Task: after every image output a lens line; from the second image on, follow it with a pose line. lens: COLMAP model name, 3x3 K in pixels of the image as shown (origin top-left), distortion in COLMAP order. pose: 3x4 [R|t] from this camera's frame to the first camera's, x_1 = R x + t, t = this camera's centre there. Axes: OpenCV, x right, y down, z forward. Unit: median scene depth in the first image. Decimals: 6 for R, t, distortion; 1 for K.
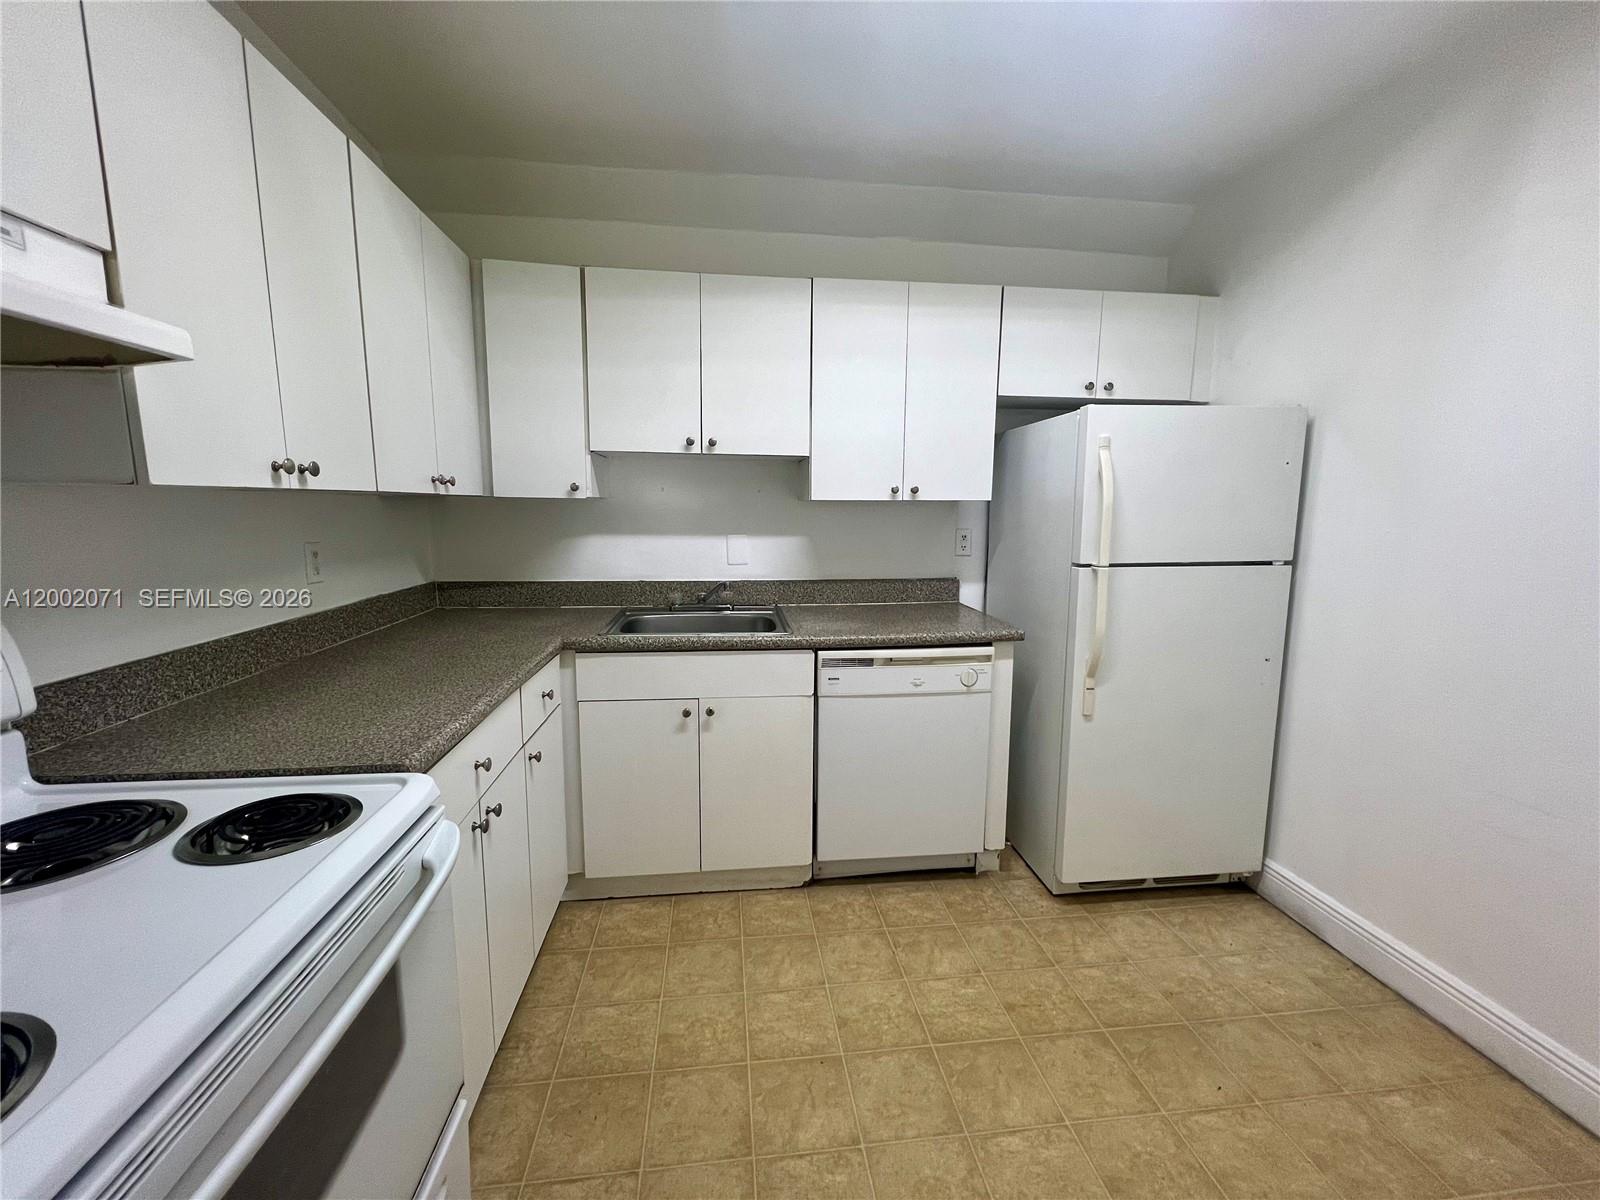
lens RADIAL K [[641.2, 0, 800.0], [0, 641.2, 595.8], [0, 0, 1]] dist [-0.000356, 0.000262]
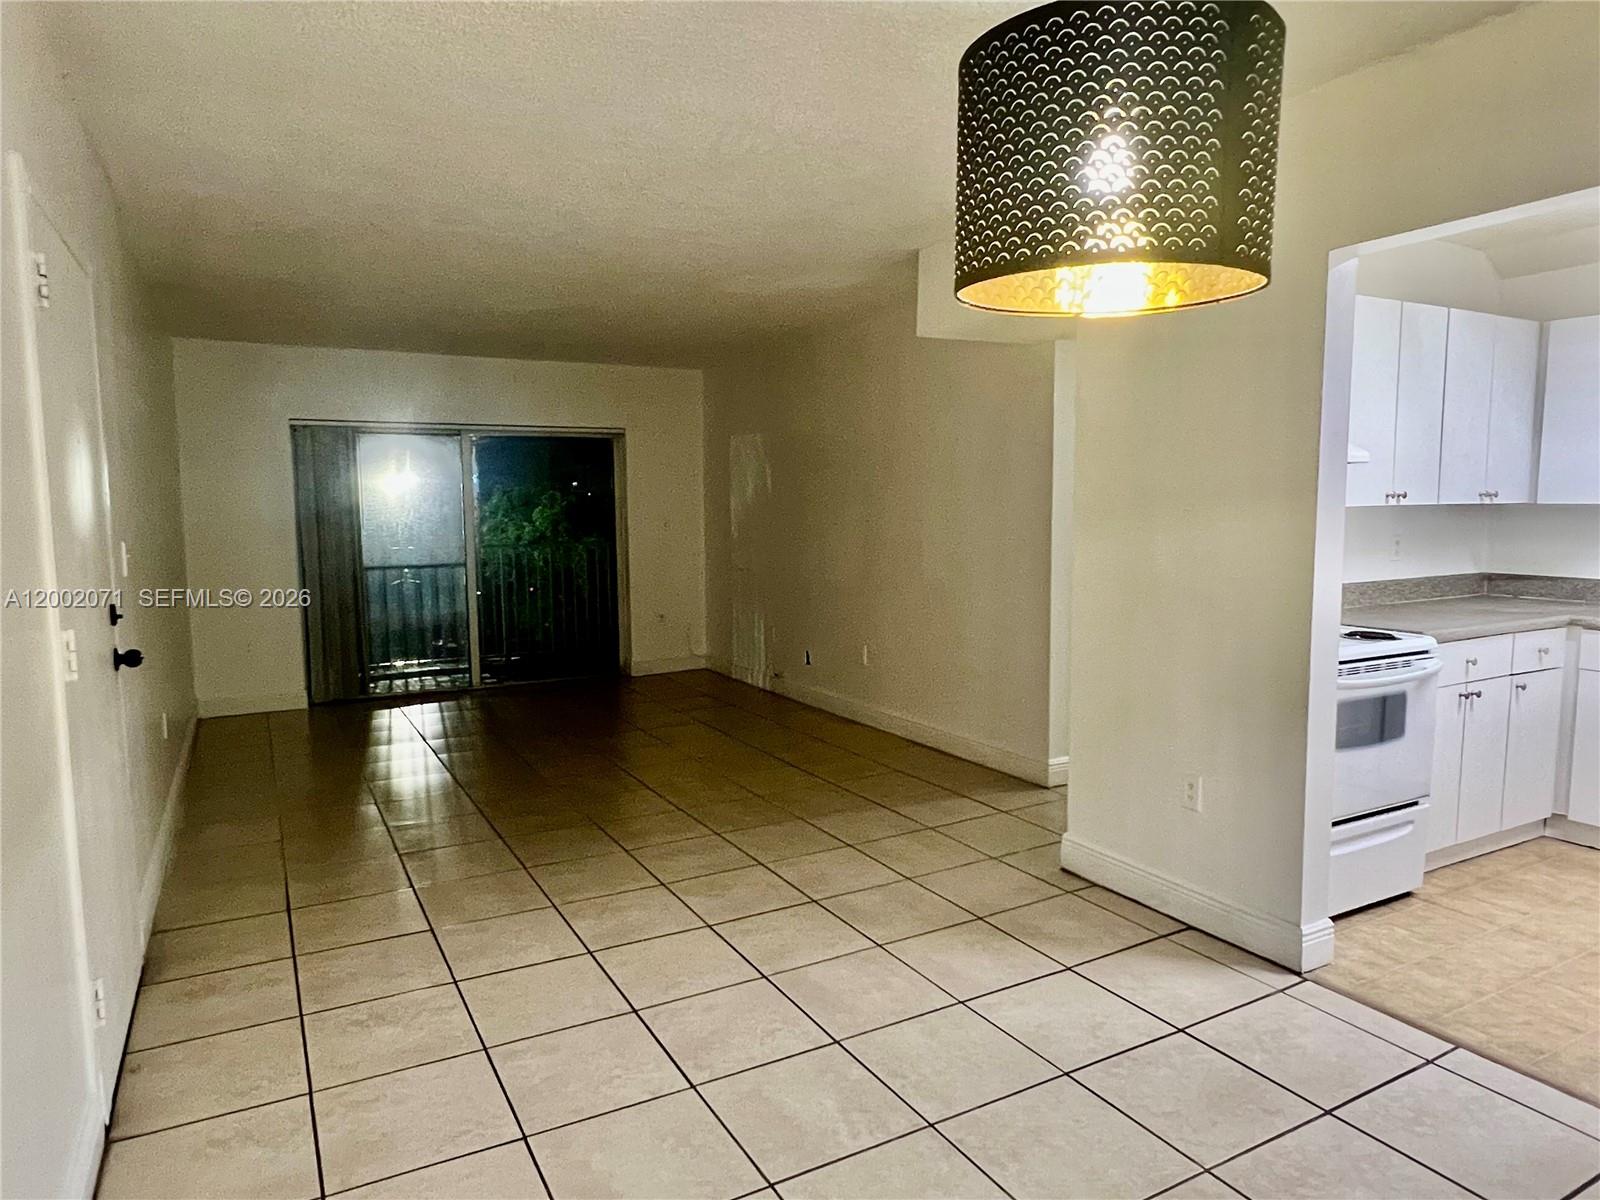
lens RADIAL K [[983.6, 0, 792.7], [0, 983.6, 597.6], [0, 0, 1]] dist [-0.001398, -0.001265]
pose [[0.368007, 0.080298, -0.926349, 0.847486], [-0.119826, 0.992052, 0.038390, 0.138599], [0.922070, 0.096872, 0.374704, -1.132589]]
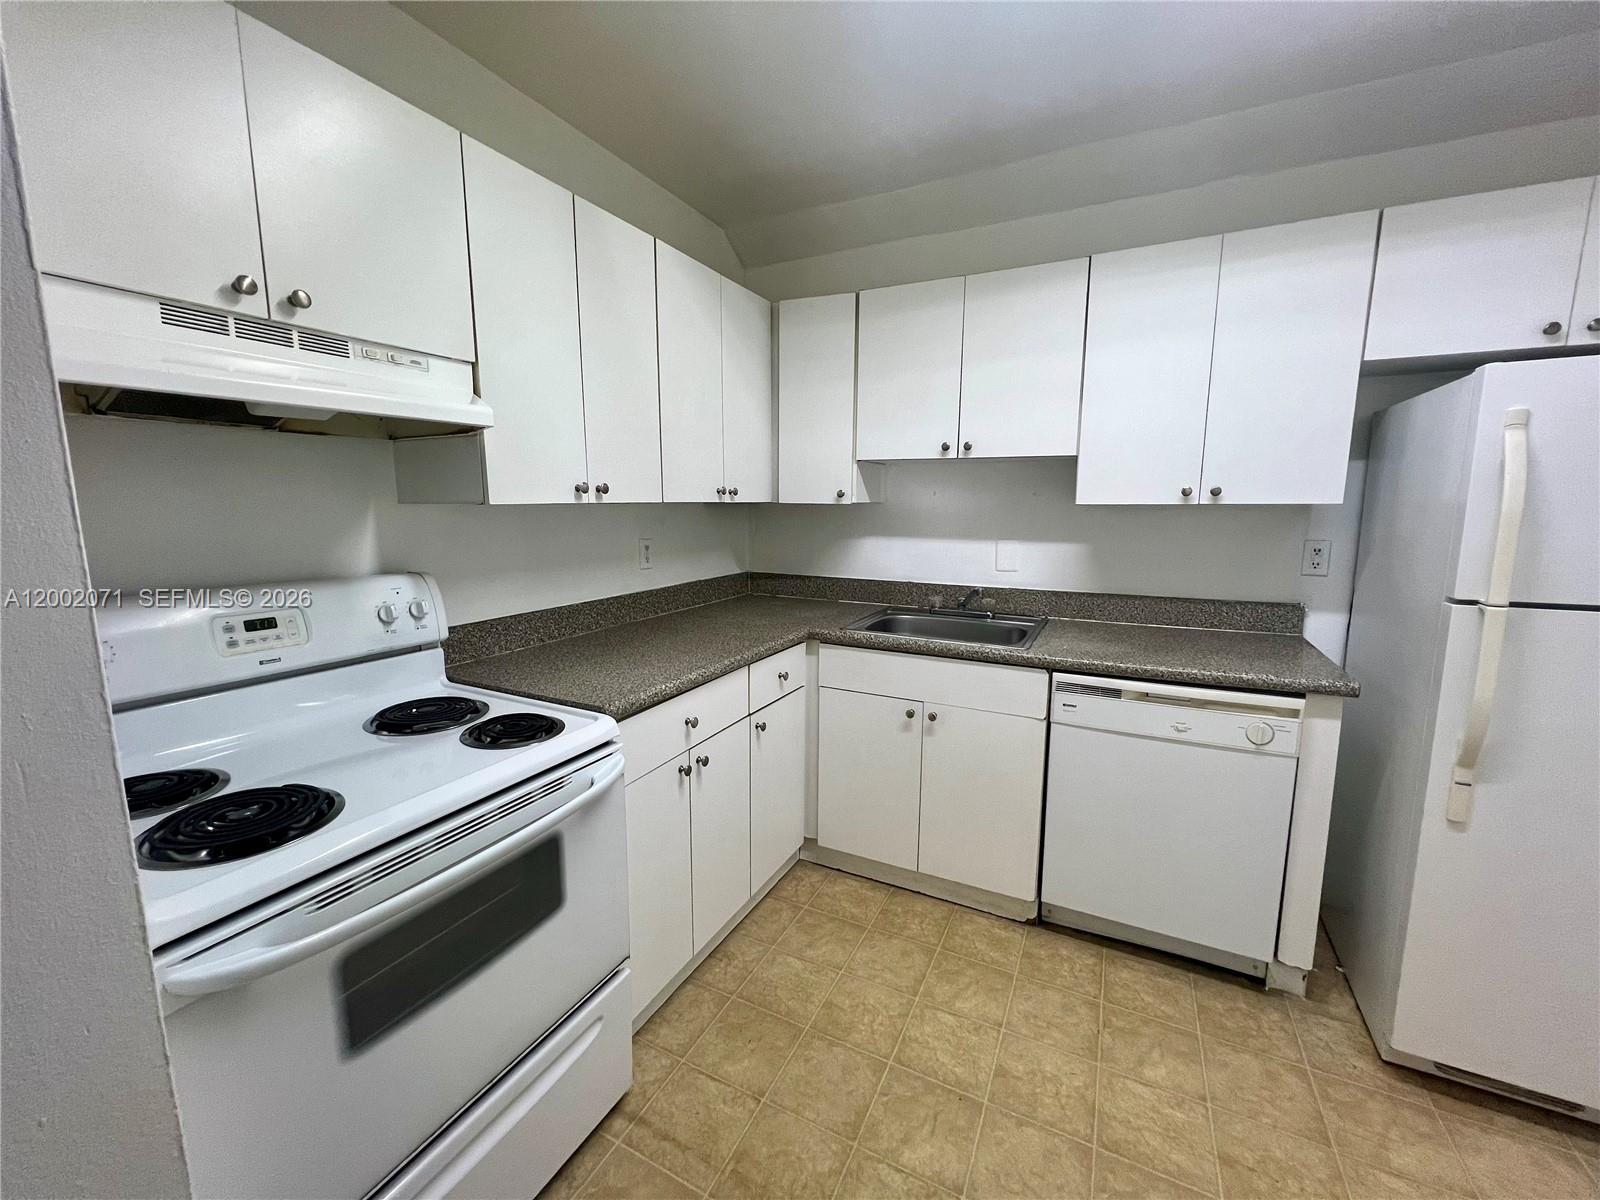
lens RADIAL K [[641.2, 0, 796.3], [0, 641.2, 596.6], [0, 0, 1]] dist [-0.000356, 0.000262]
pose [[0.830901, 0.076647, -0.551116, 0.227417], [-0.073034, 0.996921, 0.028537, -0.020483], [0.551606, 0.016538, 0.833941, 0.042857]]
